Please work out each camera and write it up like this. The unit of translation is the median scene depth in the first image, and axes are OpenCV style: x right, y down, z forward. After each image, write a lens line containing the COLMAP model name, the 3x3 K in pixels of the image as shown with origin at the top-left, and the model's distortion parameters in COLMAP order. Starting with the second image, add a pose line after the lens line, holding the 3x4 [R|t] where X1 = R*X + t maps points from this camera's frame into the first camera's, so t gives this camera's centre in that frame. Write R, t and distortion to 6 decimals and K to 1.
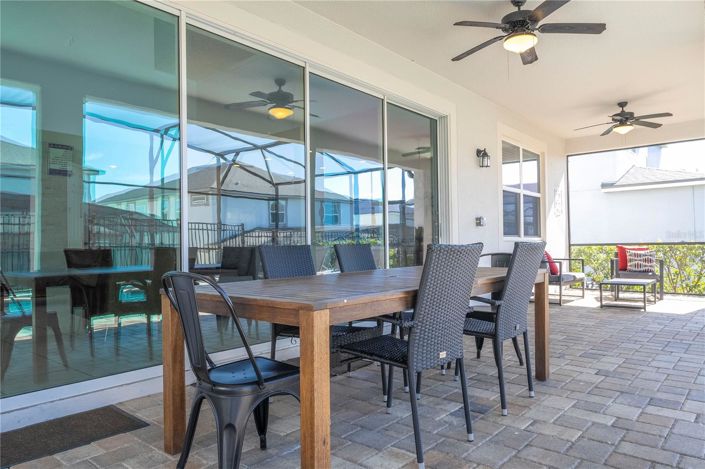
lens RADIAL K [[488.8, 0, 353.9], [0, 488.8, 232.5], [0, 0, 1]] dist [-0.001168, 0.002421]
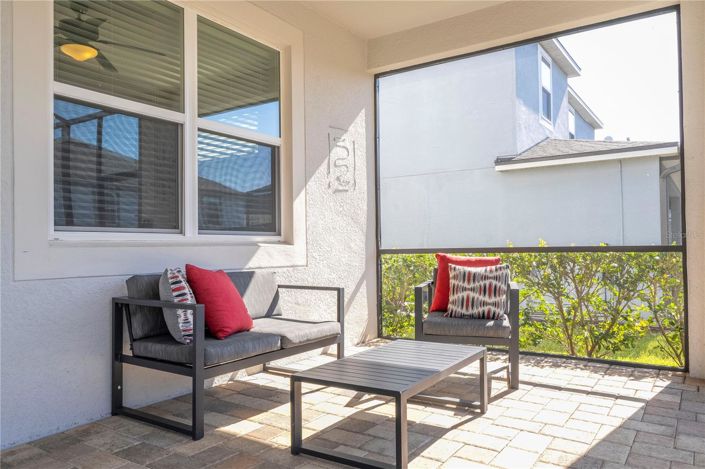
lens RADIAL K [[521.3, 0, 351.2], [0, 521.3, 238.2], [0, 0, 1]] dist [-0.014584, -0.002267]
pose [[0.995076, 0.003754, 0.099043, 0.404628], [-0.004388, 0.999971, 0.006189, 0.009772], [-0.099017, -0.006593, 0.995064, 0.523489]]
